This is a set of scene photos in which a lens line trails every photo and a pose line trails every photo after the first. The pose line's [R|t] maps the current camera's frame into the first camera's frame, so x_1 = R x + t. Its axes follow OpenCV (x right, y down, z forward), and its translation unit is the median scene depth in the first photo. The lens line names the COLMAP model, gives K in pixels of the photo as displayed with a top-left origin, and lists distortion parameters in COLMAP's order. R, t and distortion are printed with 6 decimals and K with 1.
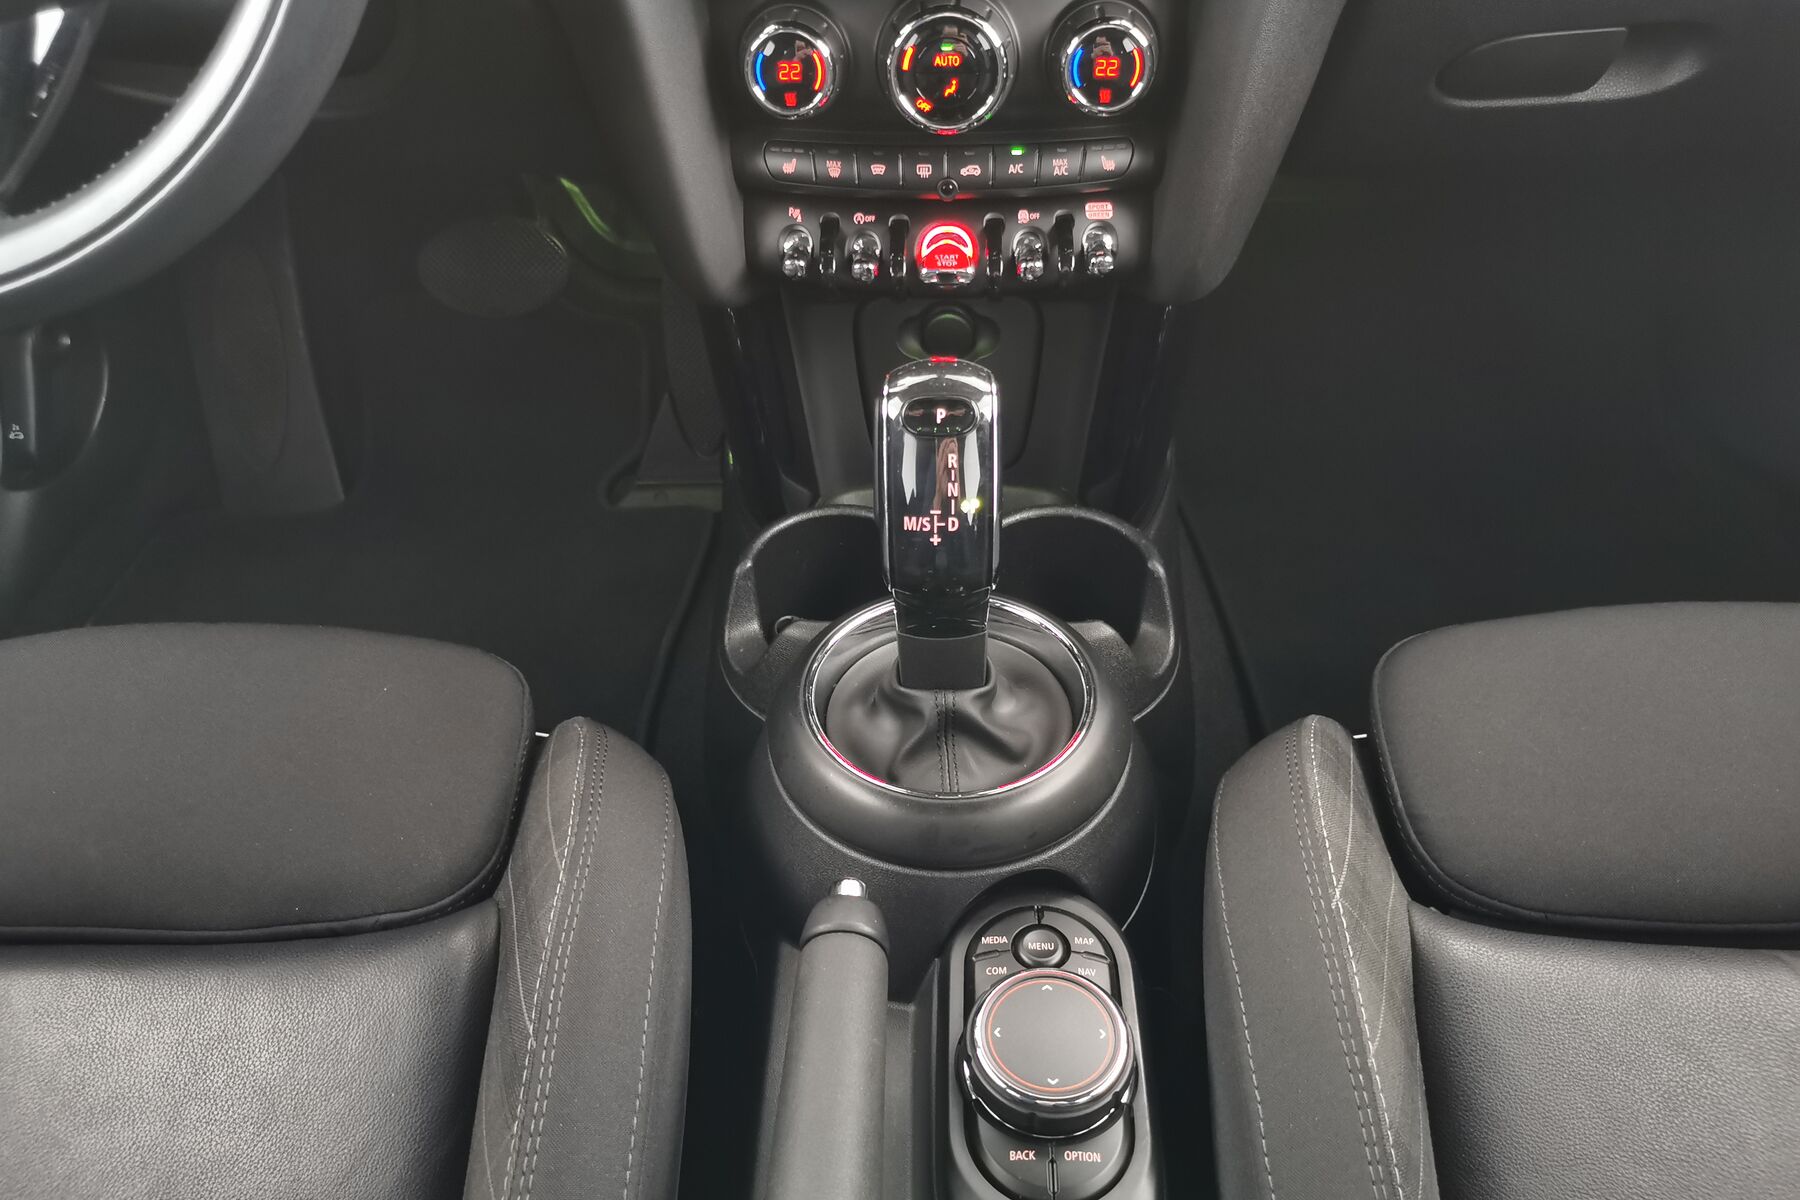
lens RADIAL K [[1393.3, 0, 899.9], [0, 1393.3, 598.1], [0, 0, 1]] dist [0.011955, 0.002857]
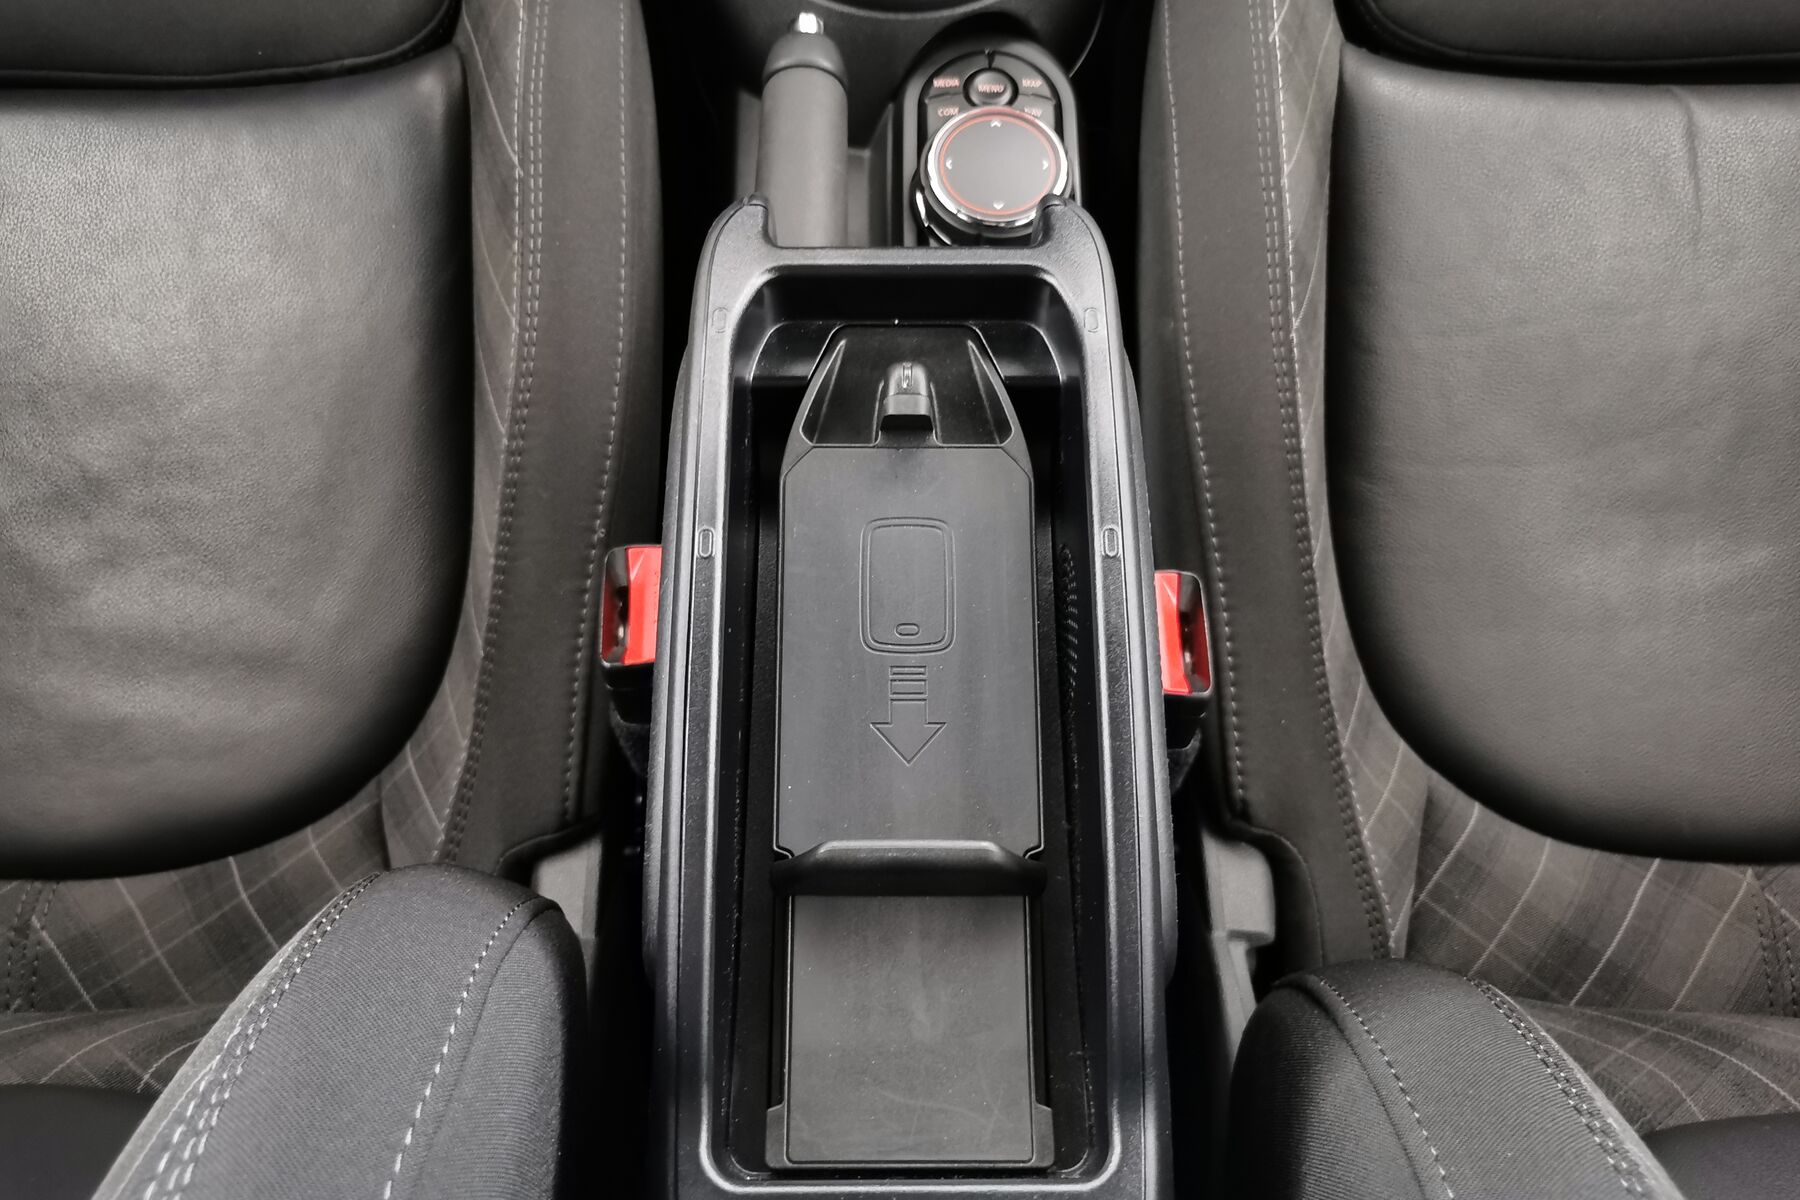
lens RADIAL K [[1393.3, 0, 906.7], [0, 1393.3, 586.1], [0, 0, 1]] dist [0.011955, 0.002857]
pose [[0.998843, -0.020232, 0.043617, -0.015305], [-0.004698, 0.861755, 0.507303, 0.039322], [-0.047851, -0.506921, 0.860663, -0.090445]]
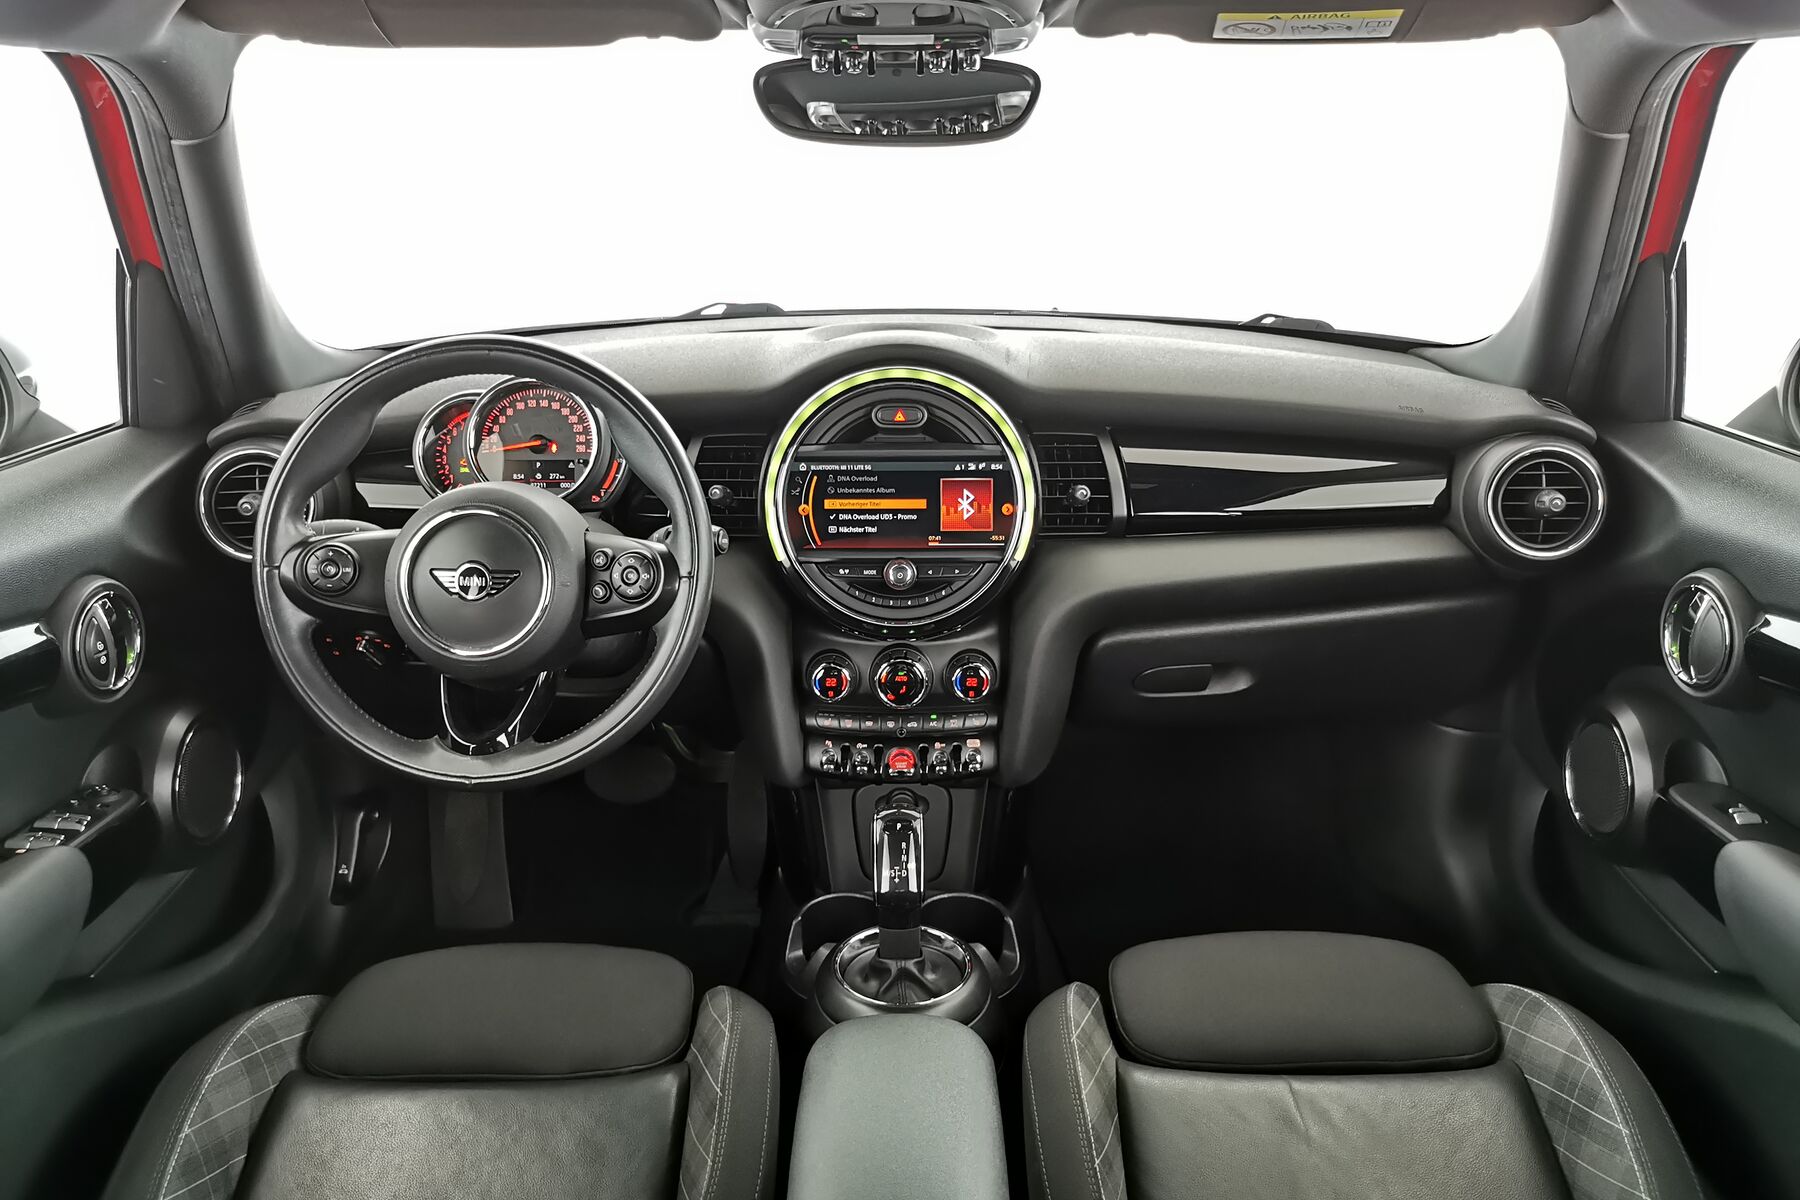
lens RADIAL K [[1393.3, 0, 908.3], [0, 1393.3, 597.1], [0, 0, 1]] dist [0.011955, 0.002857]
pose [[0.999286, 0.010789, 0.036196, -0.040881], [0.003262, 0.930093, -0.367309, 0.345991], [-0.037629, 0.367165, 0.929395, -1.235922]]
